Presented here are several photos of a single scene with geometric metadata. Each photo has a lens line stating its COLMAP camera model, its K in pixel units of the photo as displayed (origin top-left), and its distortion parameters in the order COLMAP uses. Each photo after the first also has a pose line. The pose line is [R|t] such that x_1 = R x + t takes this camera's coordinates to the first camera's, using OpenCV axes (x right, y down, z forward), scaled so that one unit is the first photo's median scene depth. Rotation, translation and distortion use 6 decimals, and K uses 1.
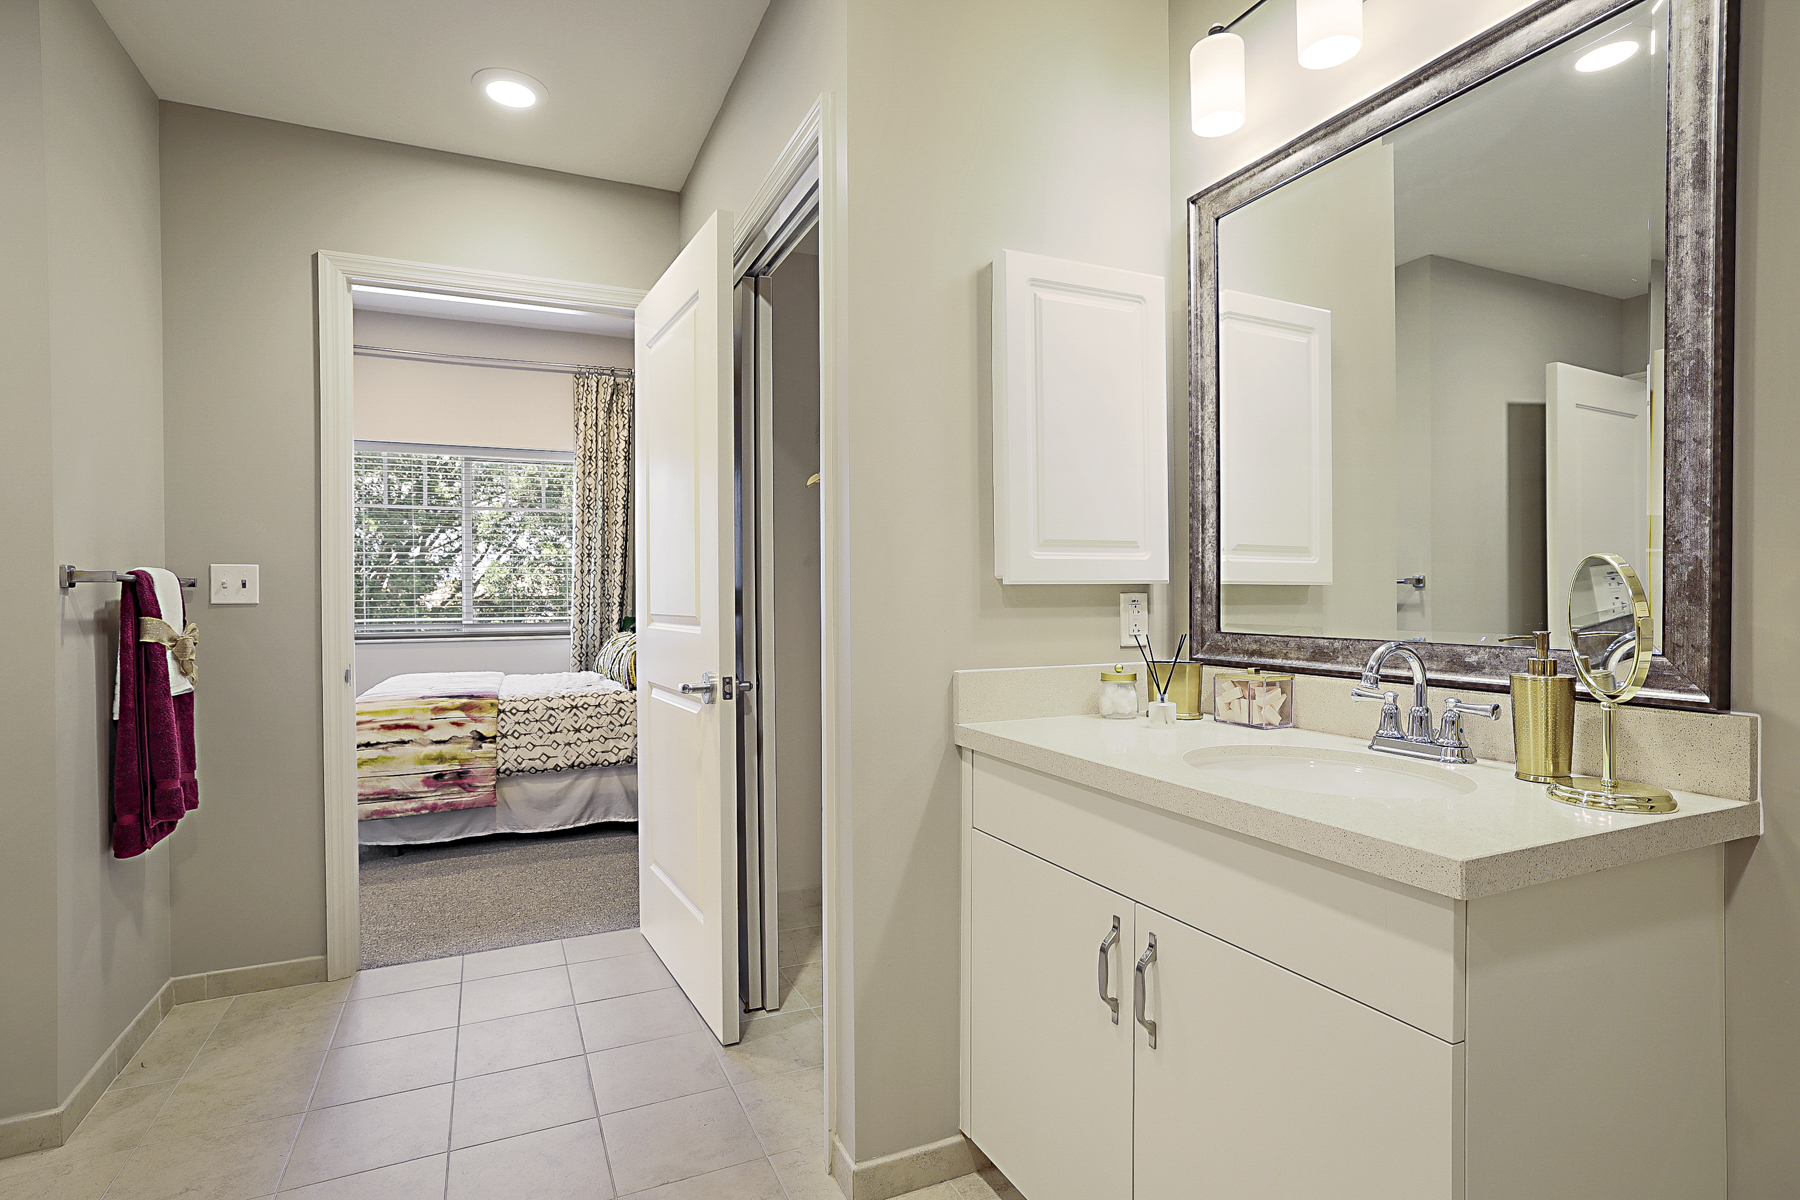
lens RADIAL K [[942.8, 0, 898.1], [0, 942.8, 603.9], [0, 0, 1]] dist [-0.018623, 0.013563]
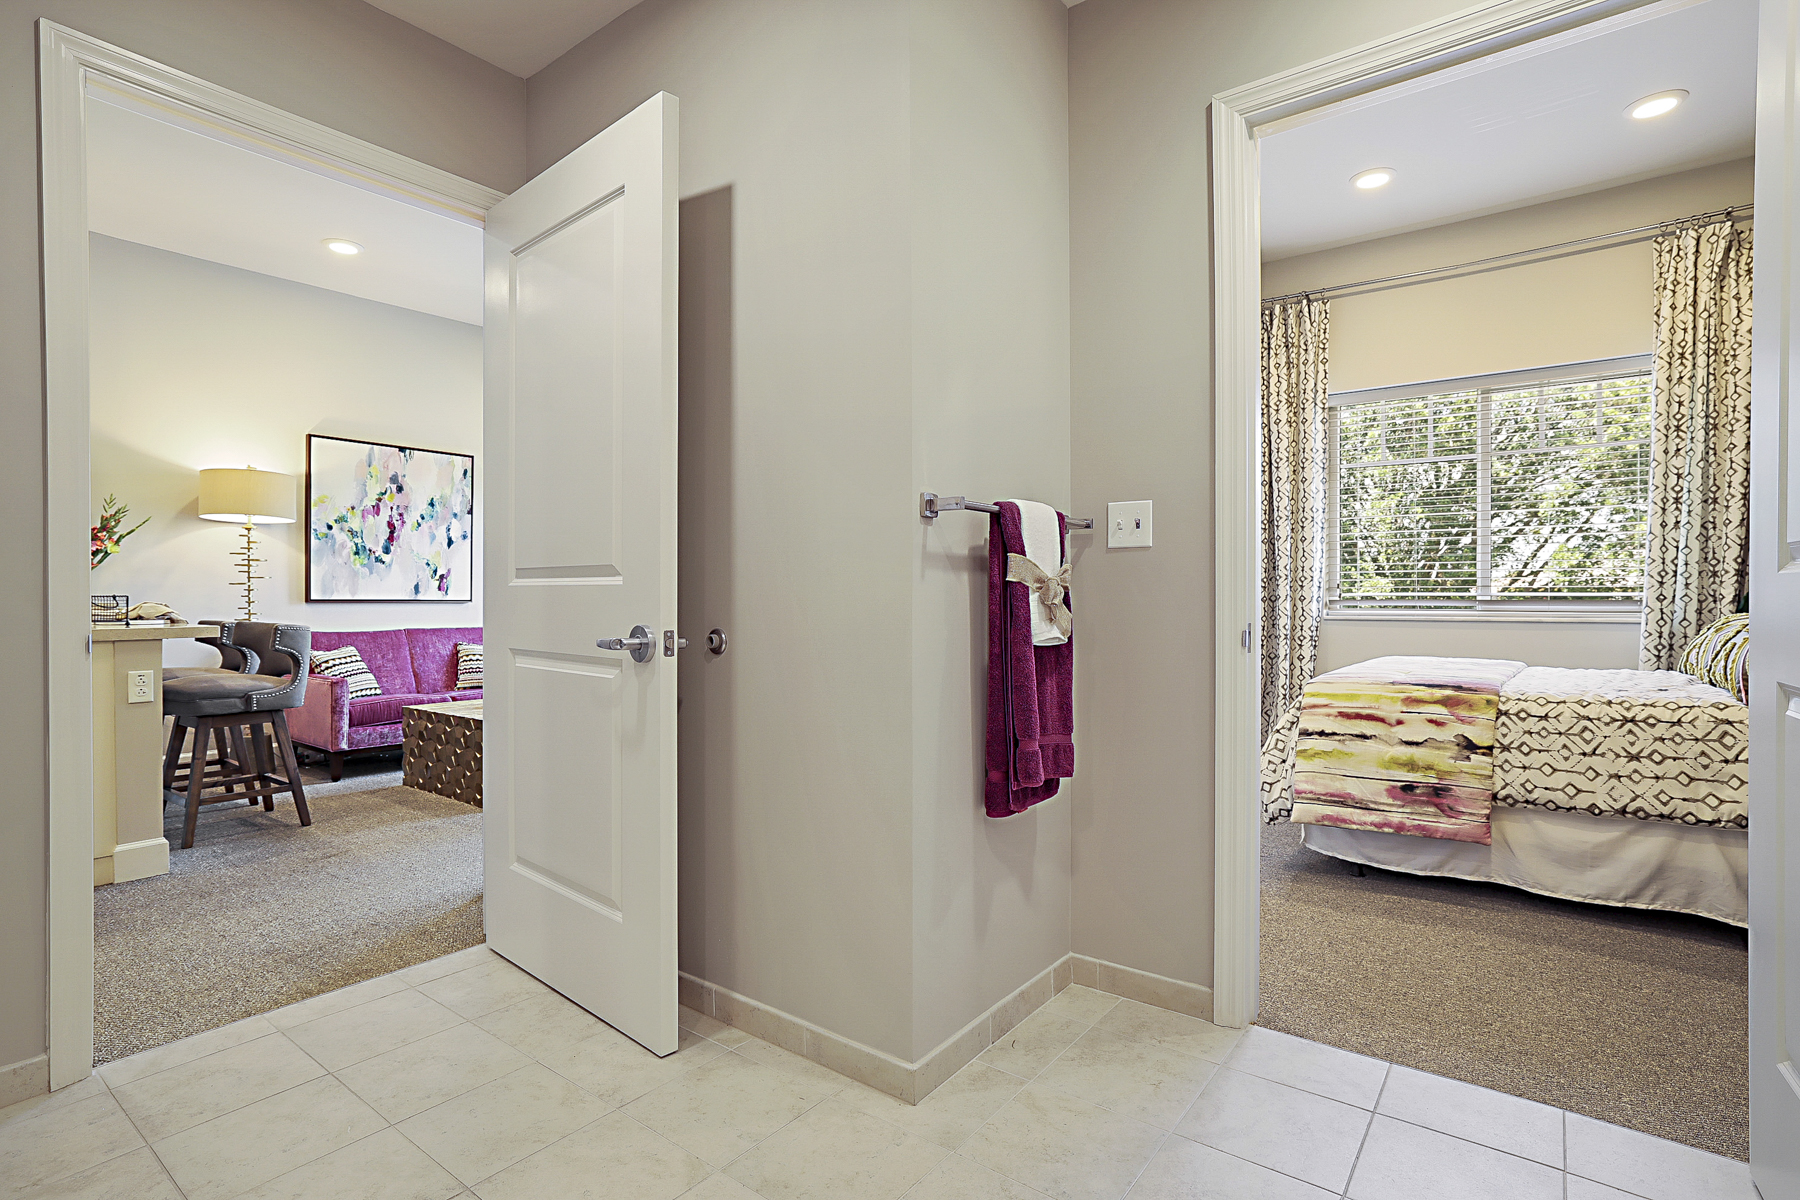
lens RADIAL K [[871.9, 0, 908.3], [0, 871.9, 605.2], [0, 0, 1]] dist [-0.023087, 0.010950]
pose [[0.480731, 0.013202, -0.876769, -0.070856], [-0.011714, 0.999894, 0.008633, 0.034197], [0.876790, 0.006120, 0.480835, 0.306314]]
